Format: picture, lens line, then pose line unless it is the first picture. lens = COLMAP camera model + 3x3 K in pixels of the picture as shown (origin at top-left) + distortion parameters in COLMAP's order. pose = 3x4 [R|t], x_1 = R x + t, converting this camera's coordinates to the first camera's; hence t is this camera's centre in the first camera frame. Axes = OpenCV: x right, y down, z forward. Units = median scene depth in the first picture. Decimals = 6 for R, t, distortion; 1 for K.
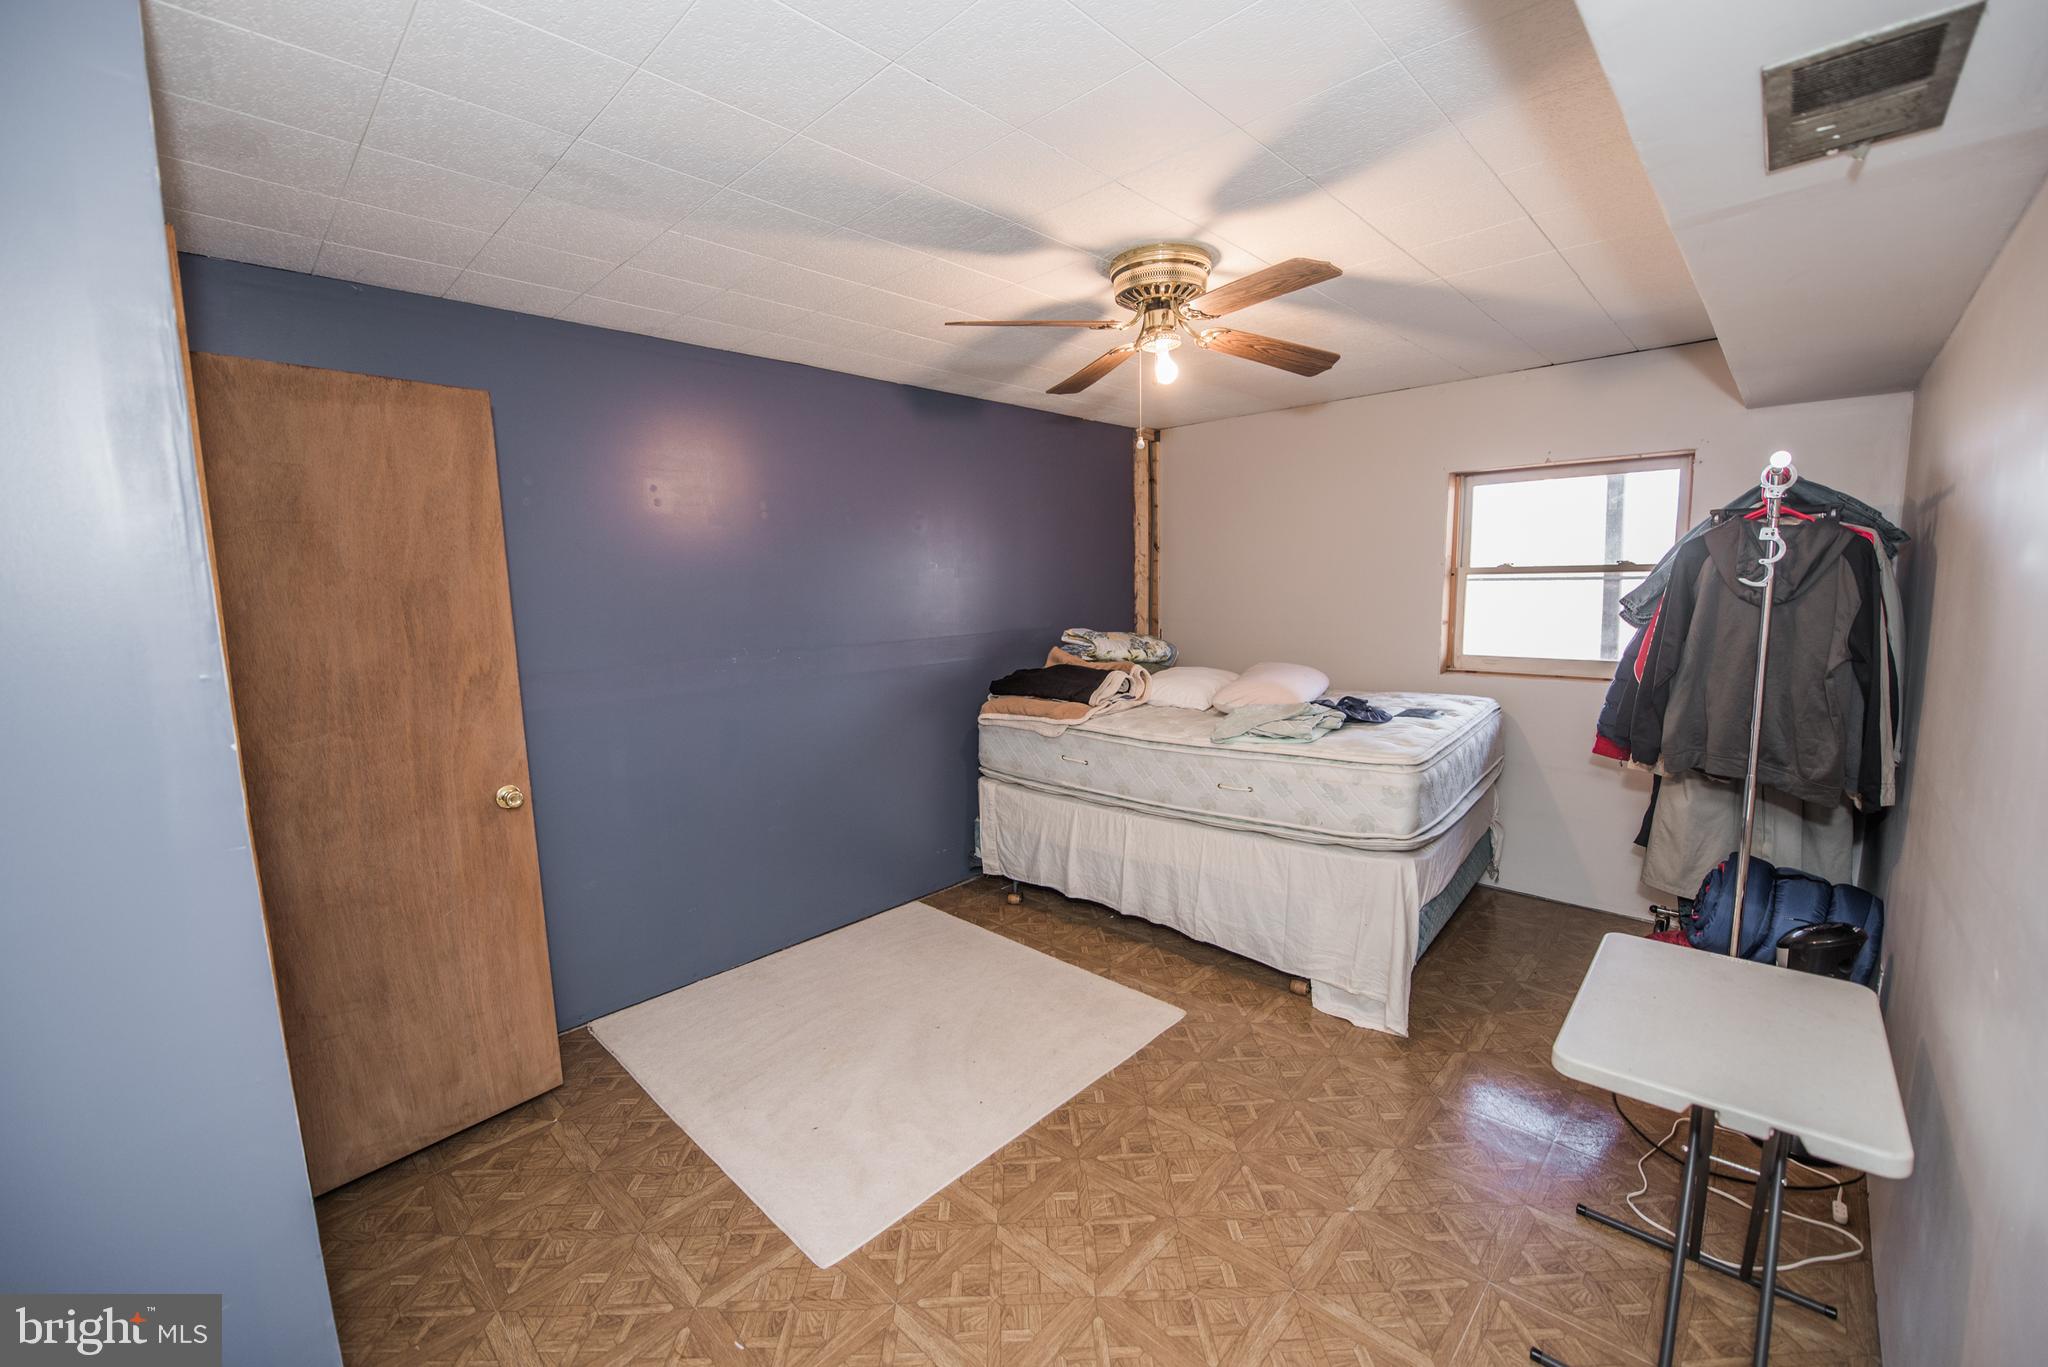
lens RADIAL K [[814.2, 0, 1018.8], [0, 814.2, 683.7], [0, 0, 1]] dist [-0.015372, -0.002564]
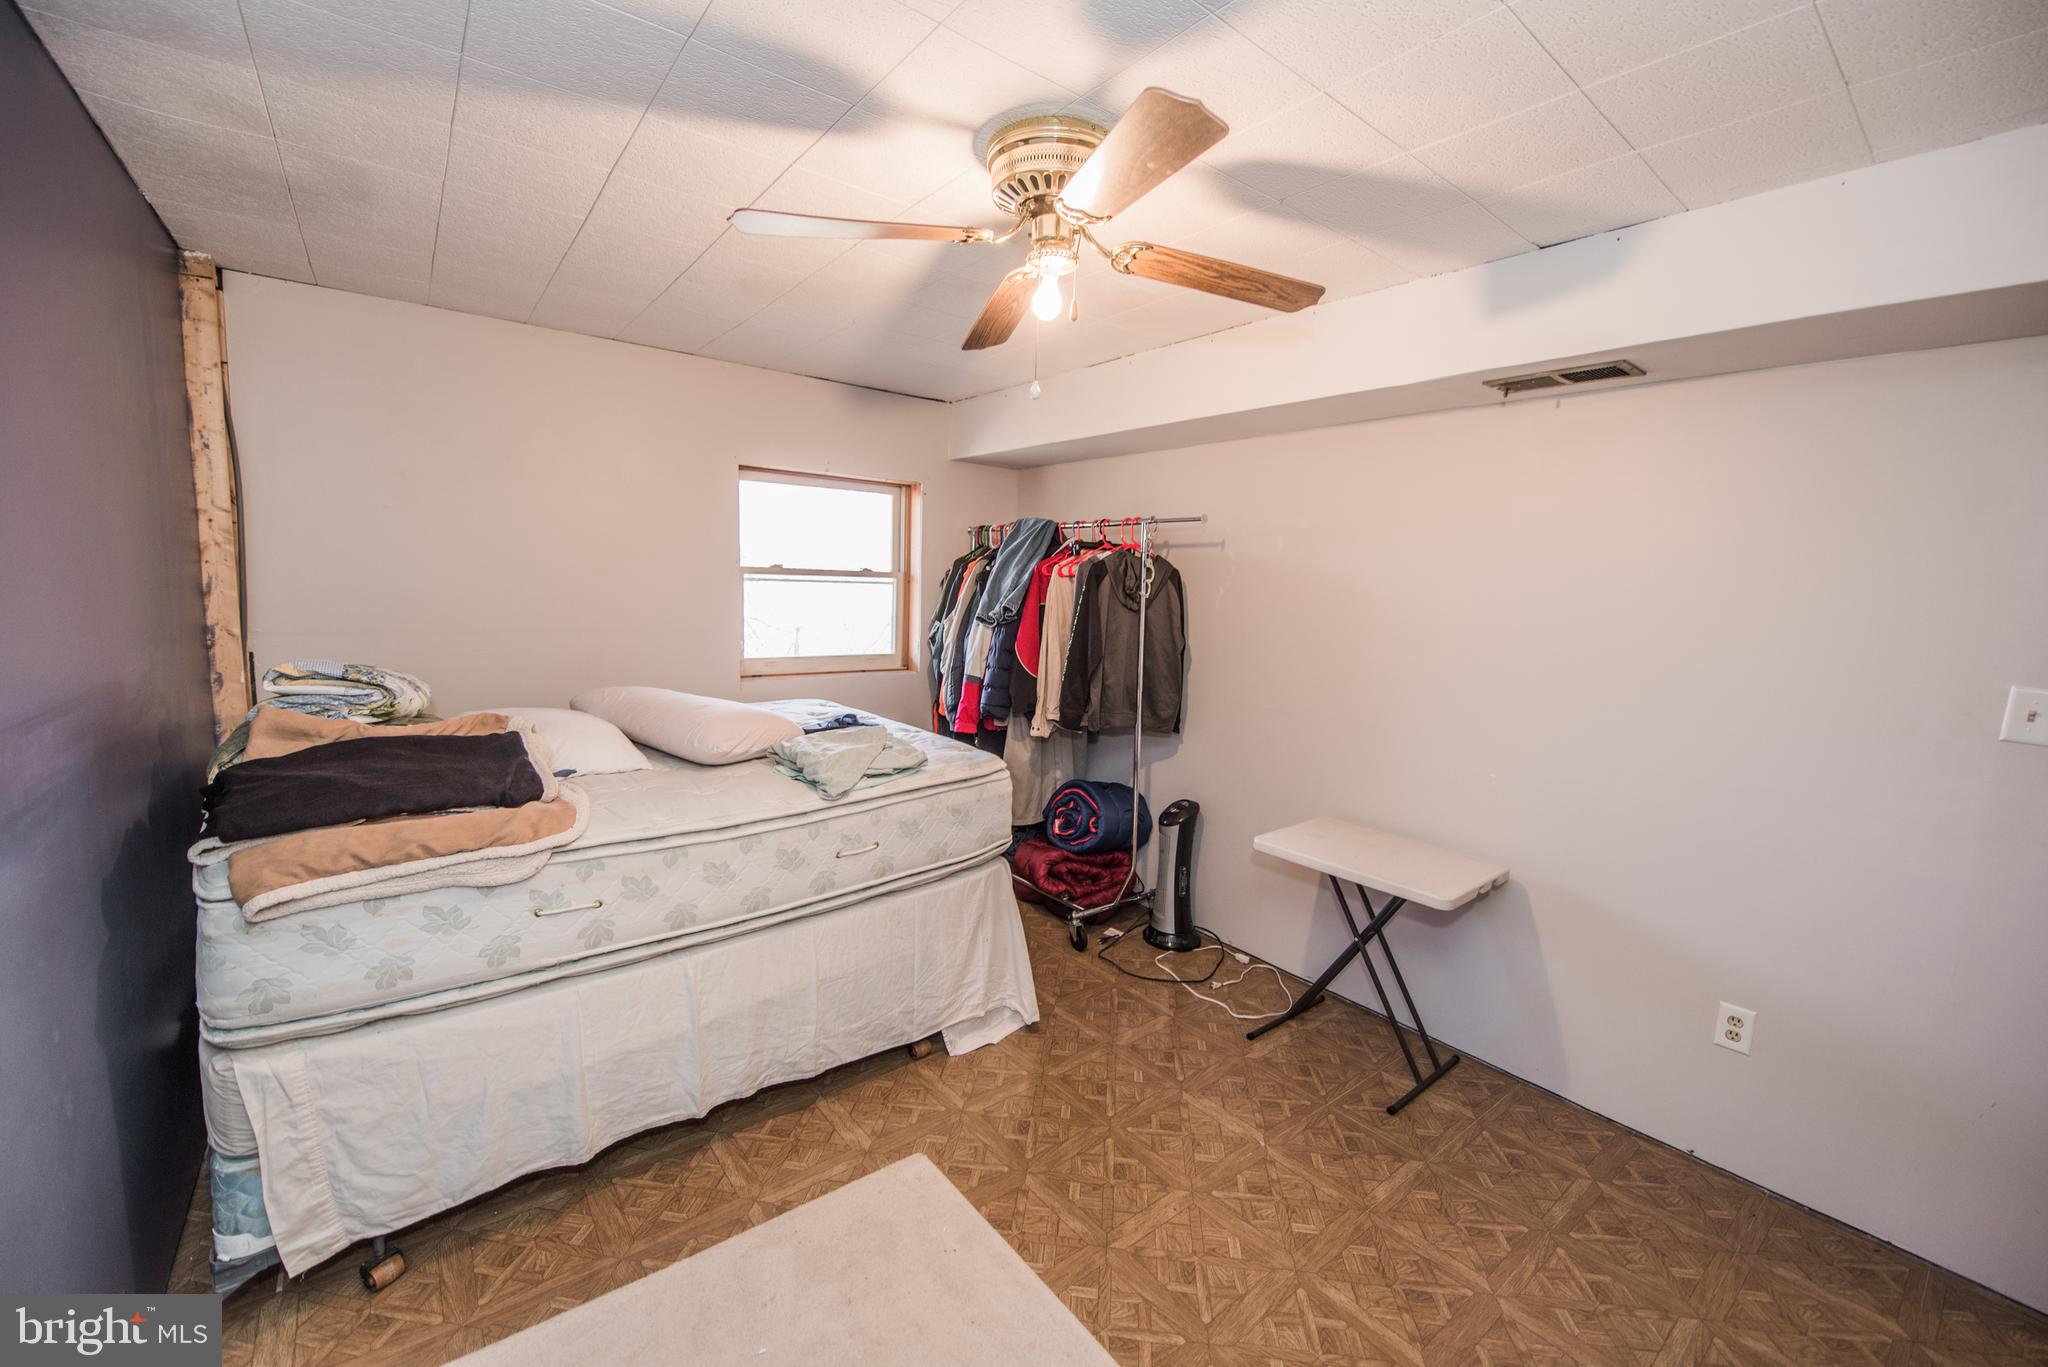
lens RADIAL K [[814.2, 0, 1020.9], [0, 814.2, 687.3], [0, 0, 1]] dist [-0.015372, -0.002564]
pose [[0.141743, -0.102219, 0.984612, -0.397373], [0.088005, 0.992017, 0.090319, -0.070241], [-0.985984, 0.073849, 0.149607, 0.636162]]
